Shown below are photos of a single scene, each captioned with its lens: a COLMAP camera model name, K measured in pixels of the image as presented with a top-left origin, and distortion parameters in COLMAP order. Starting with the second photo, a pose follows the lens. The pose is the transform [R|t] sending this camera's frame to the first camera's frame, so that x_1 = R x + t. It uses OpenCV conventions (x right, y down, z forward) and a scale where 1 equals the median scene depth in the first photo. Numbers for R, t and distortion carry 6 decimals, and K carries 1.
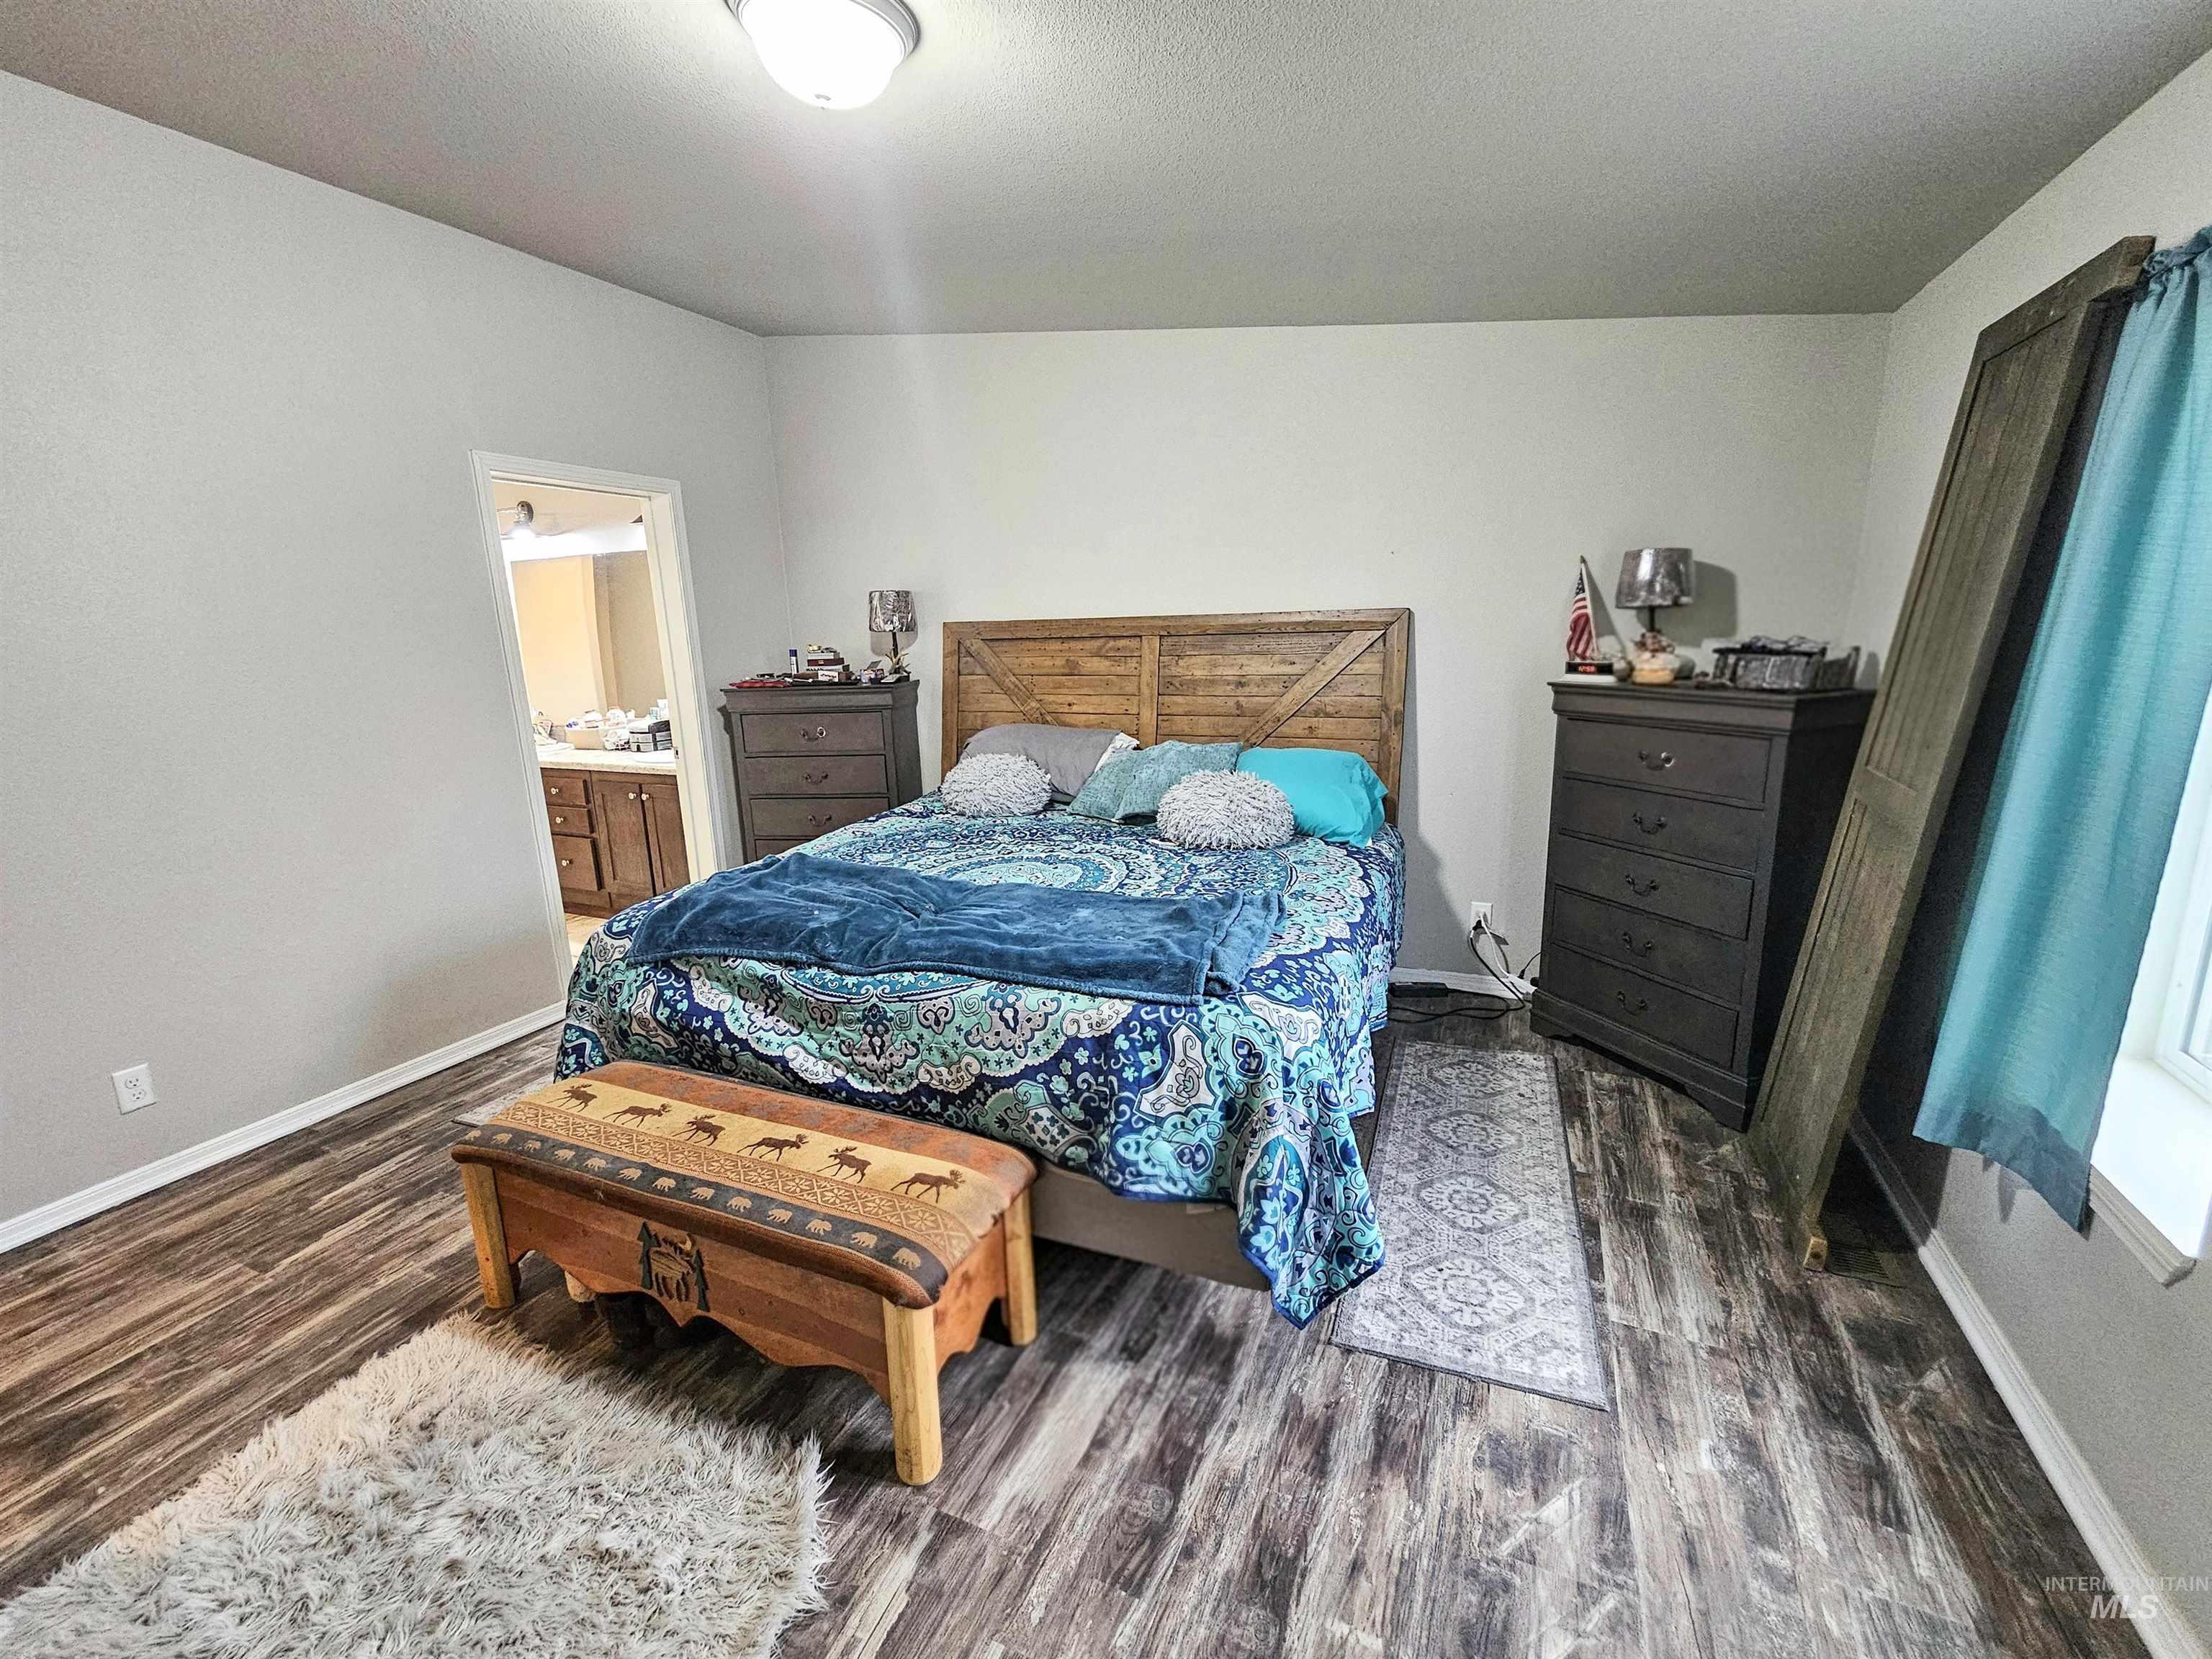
lens RADIAL K [[934.1, 0, 1095.7], [0, 934.1, 828.9], [0, 0, 1]] dist [-0.002067, 0.000663]
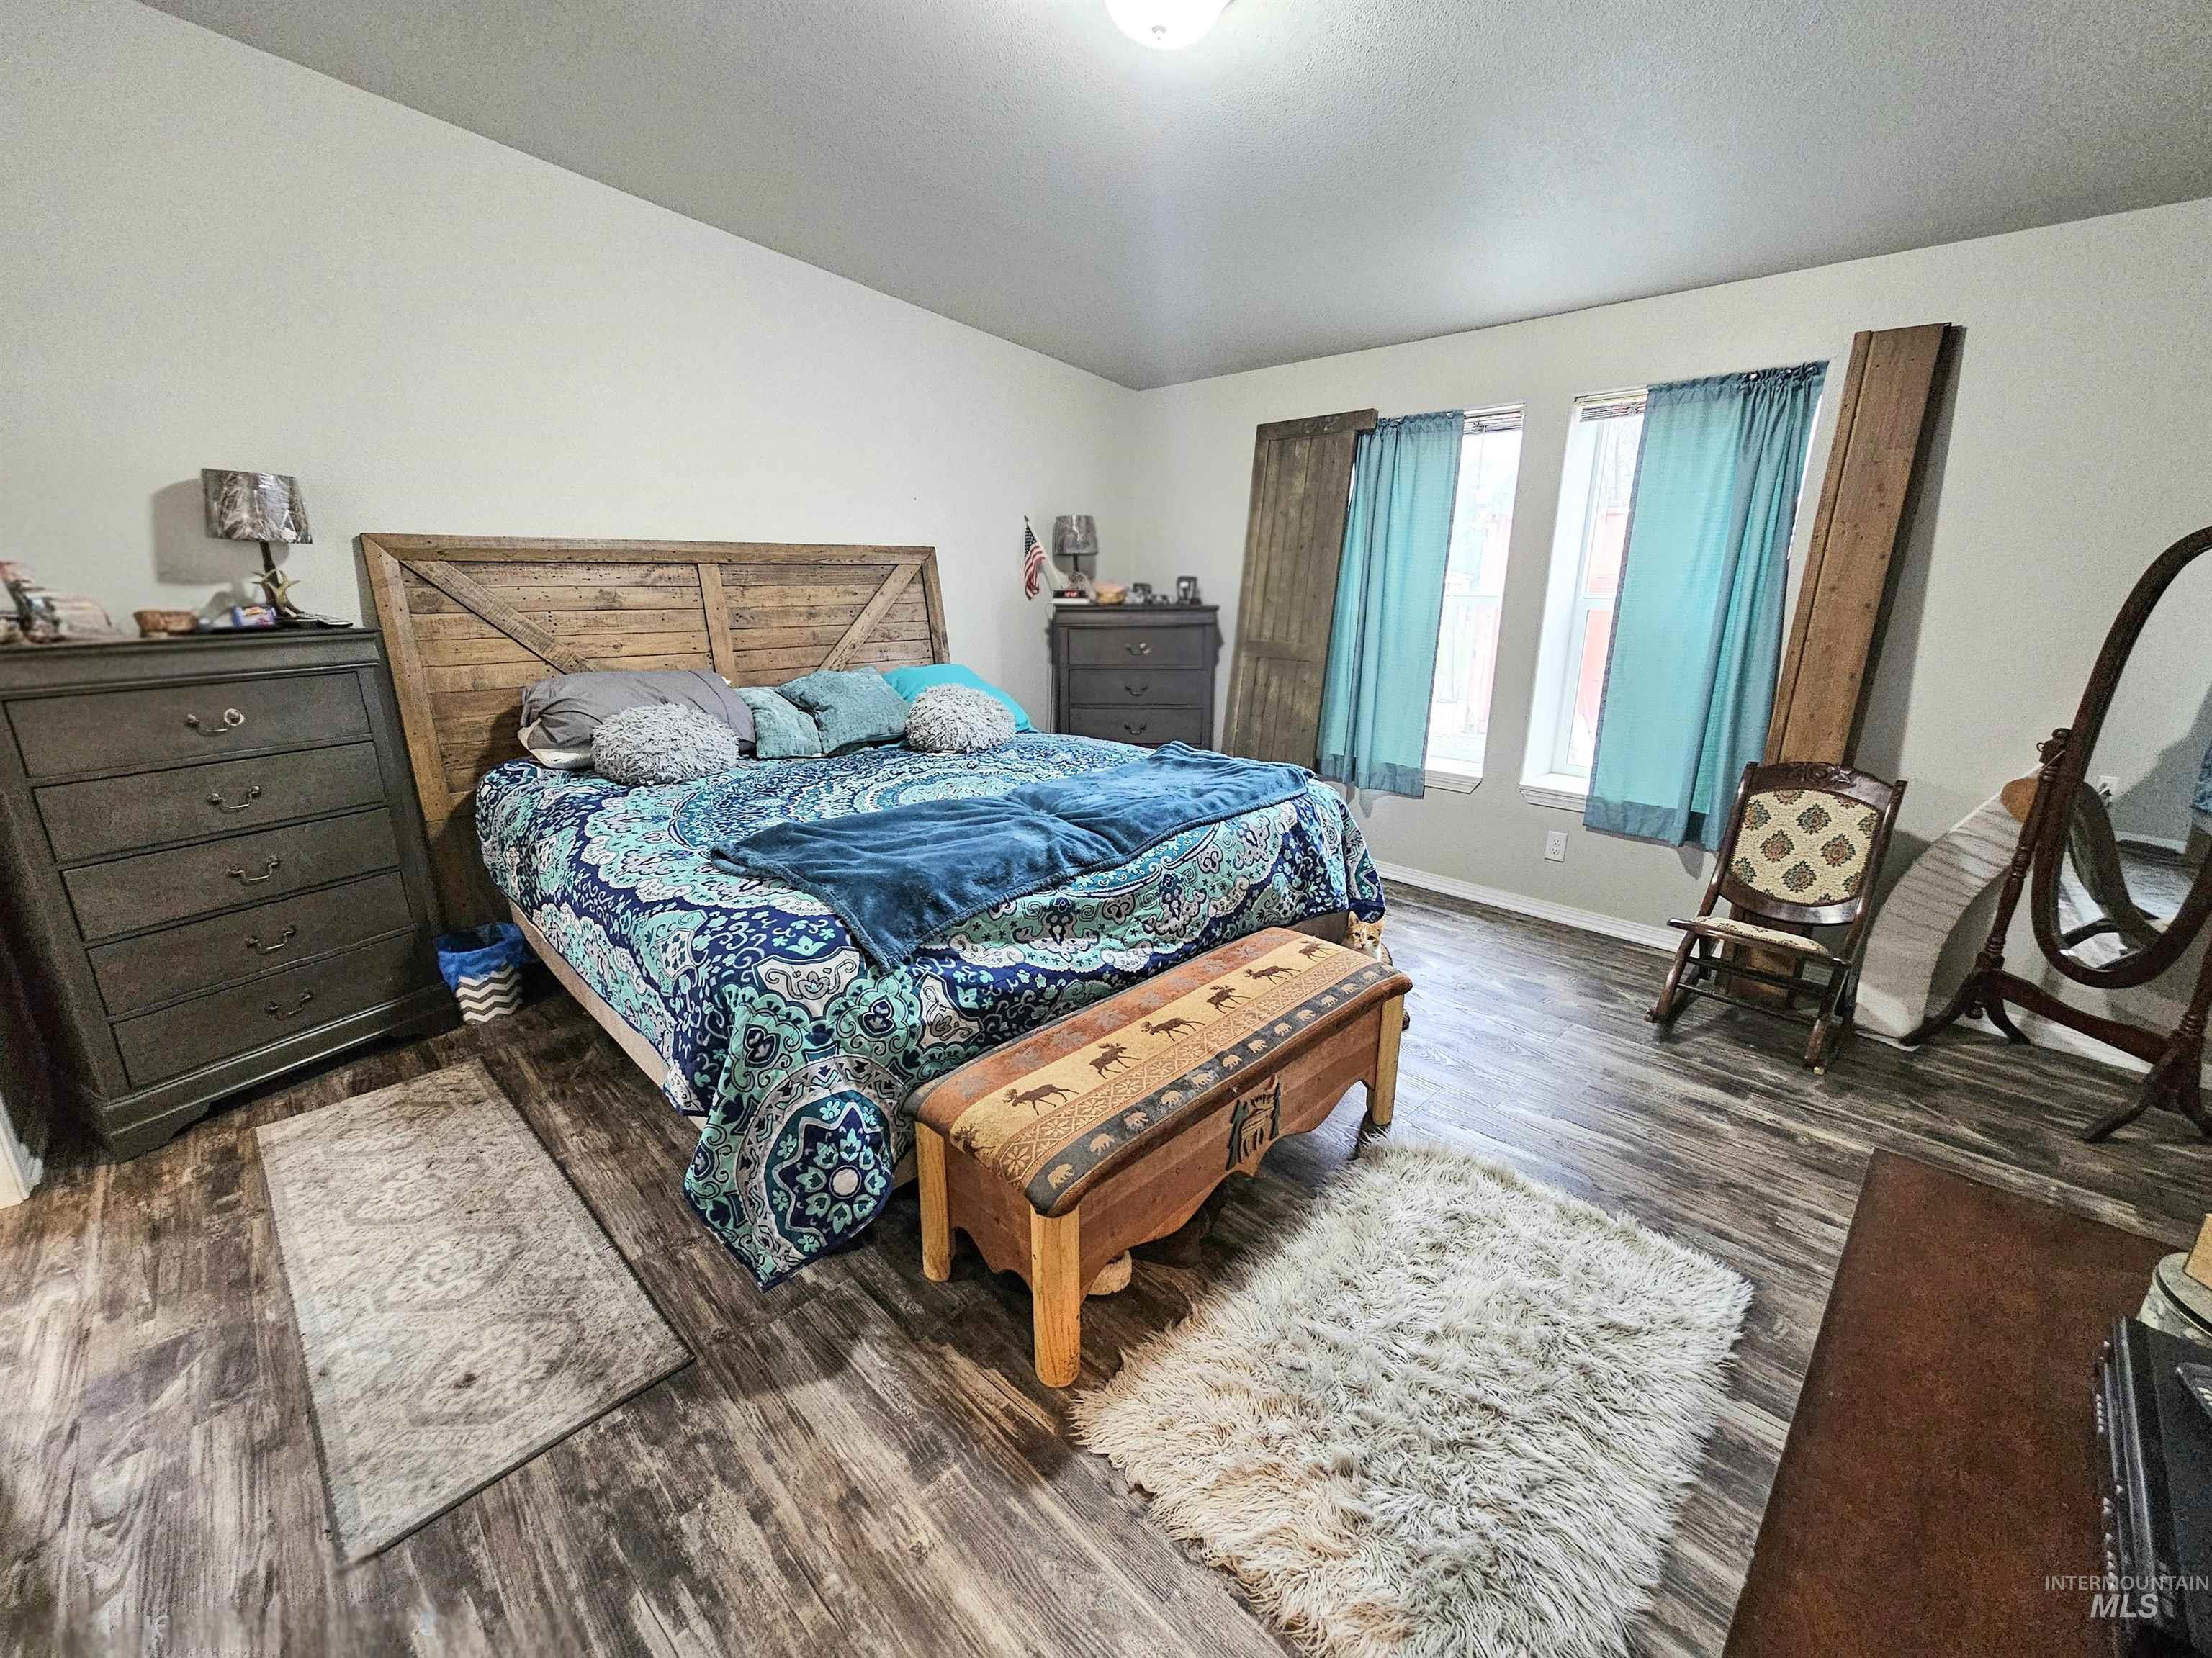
lens RADIAL K [[934.1, 0, 1095.7], [0, 934.1, 828.4], [0, 0, 1]] dist [-0.002067, 0.000663]
pose [[0.350273, -0.221560, 0.910066, -1.232384], [0.187698, 0.968515, 0.163547, -0.065050], [-0.917648, 0.113532, 0.380831, 0.614189]]
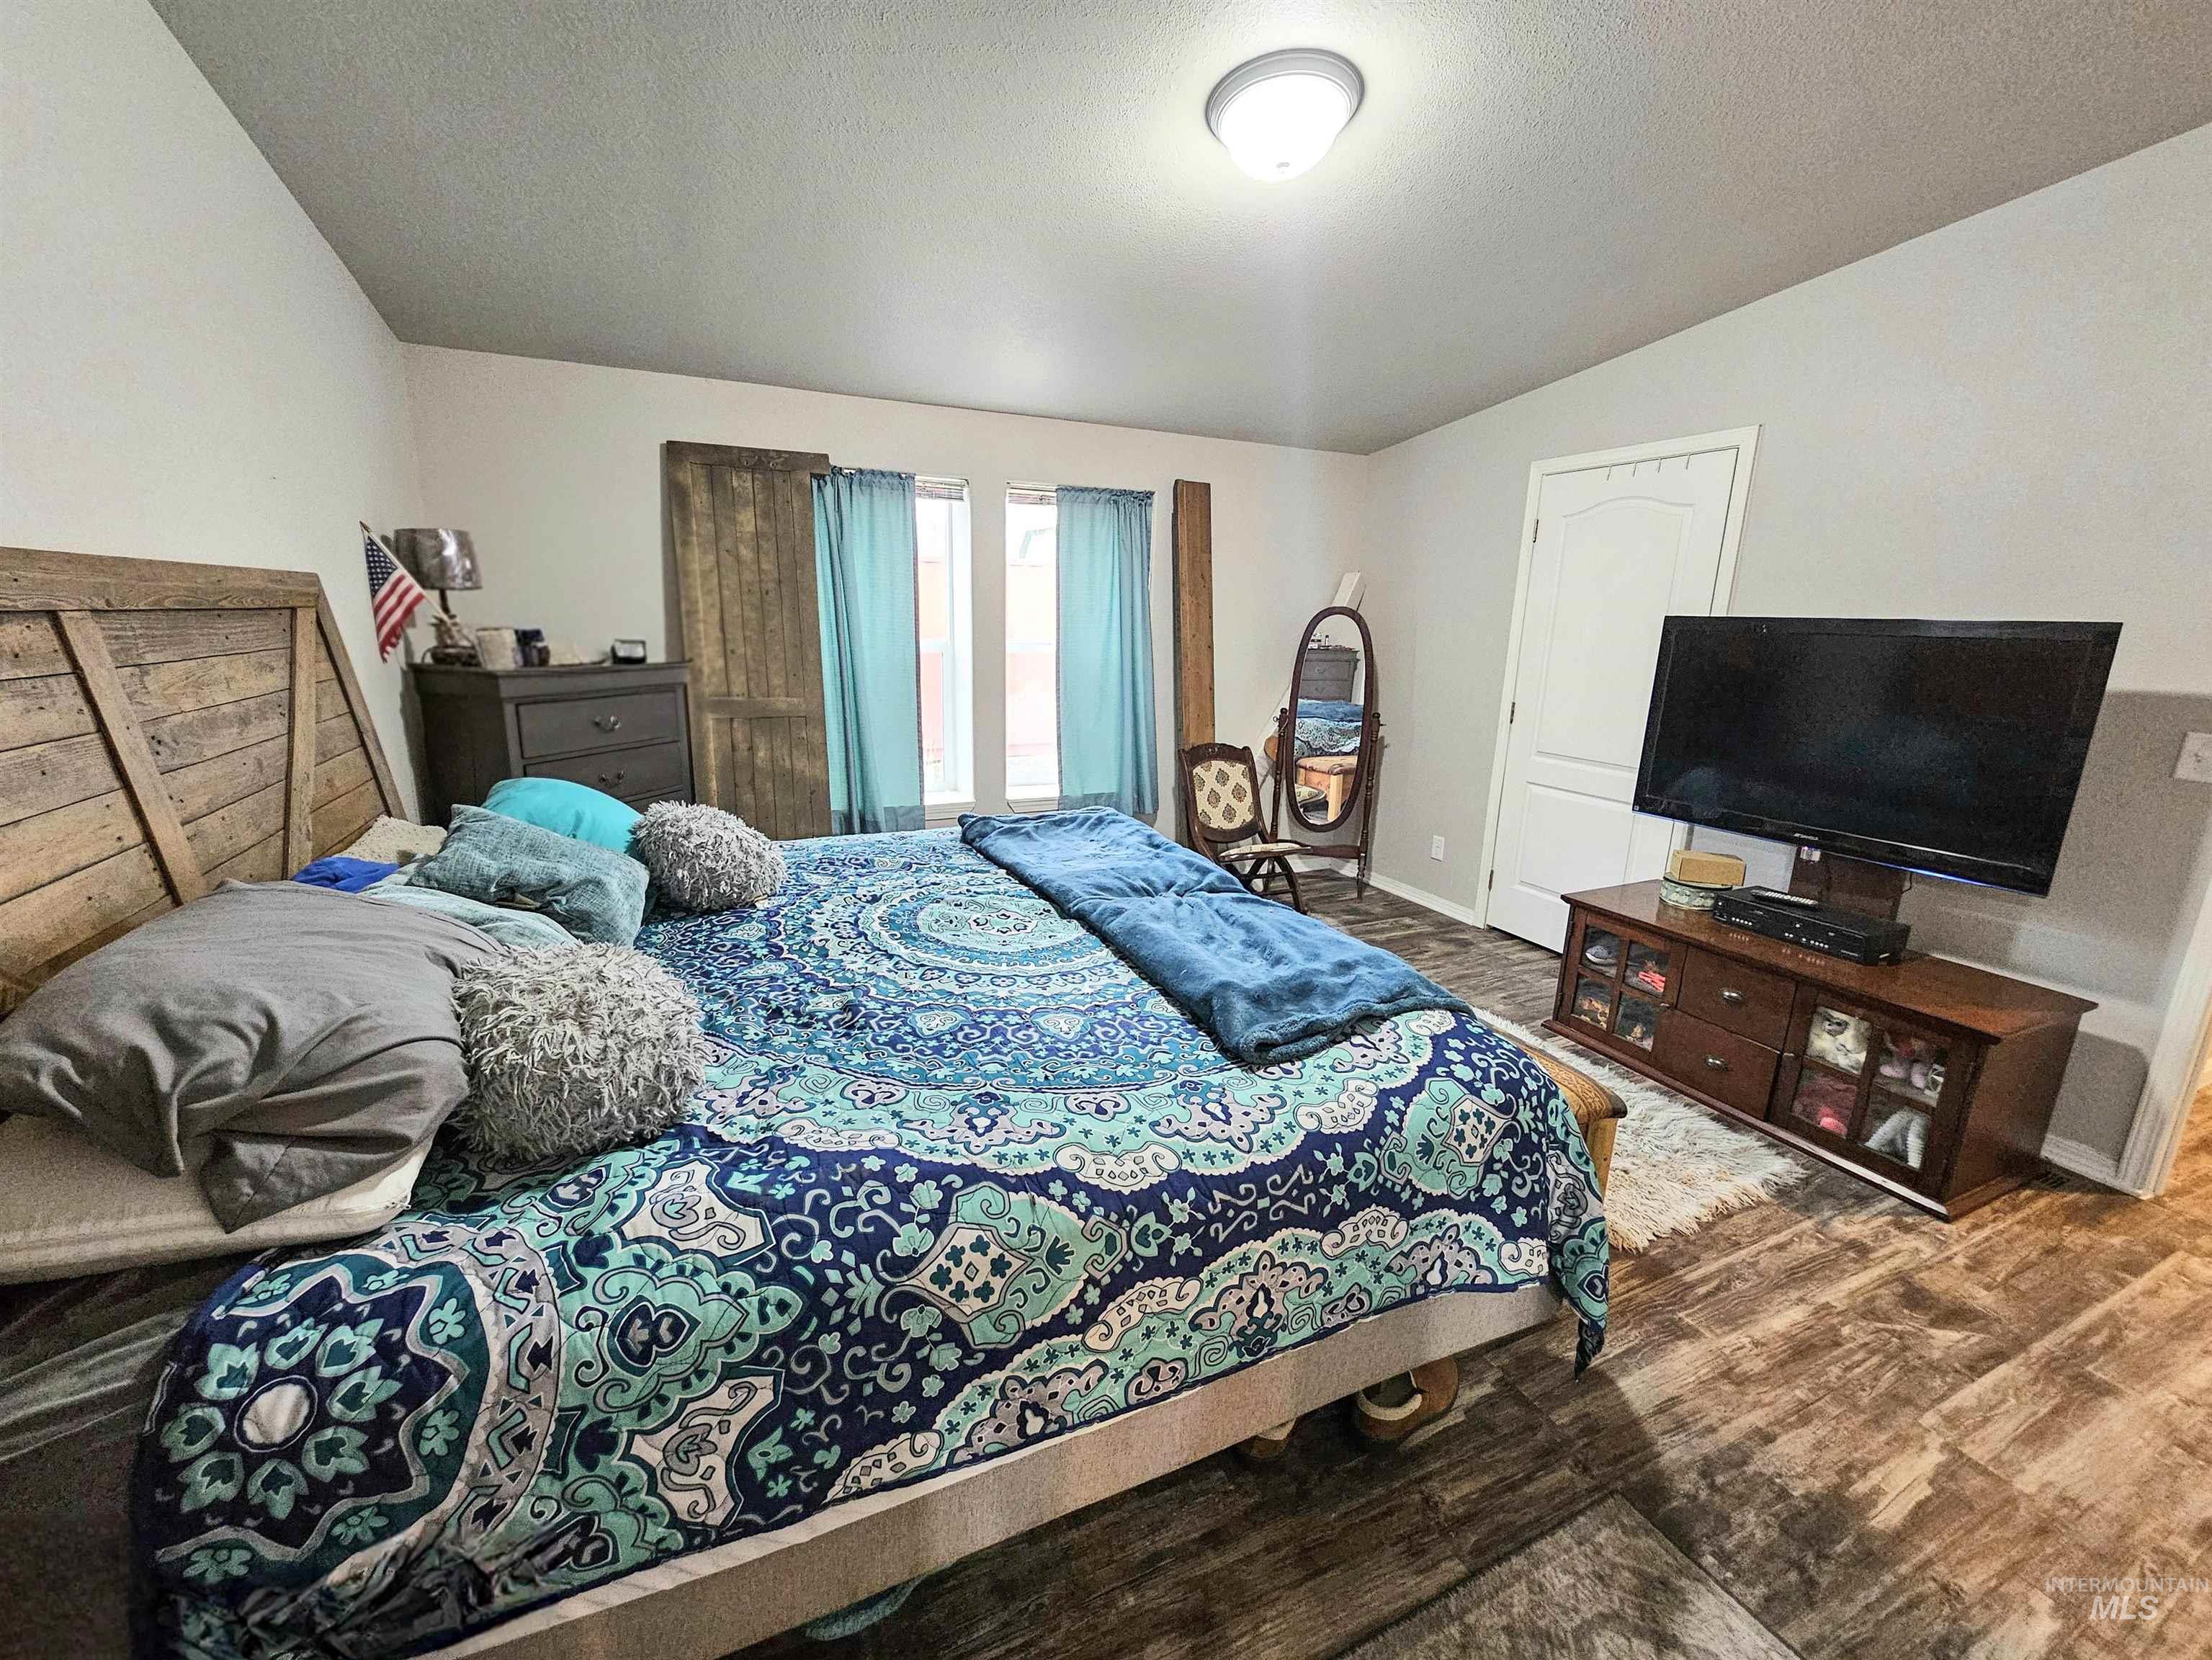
lens RADIAL K [[934.3, 0, 1095.7], [0, 934.3, 829.4], [0, 0, 1]] dist [-0.002067, 0.000663]
pose [[-0.779775, -0.132007, 0.611985, -0.791520], [0.132075, 0.920832, 0.366913, -0.375302], [-0.611970, 0.366937, -0.700607, 1.862542]]
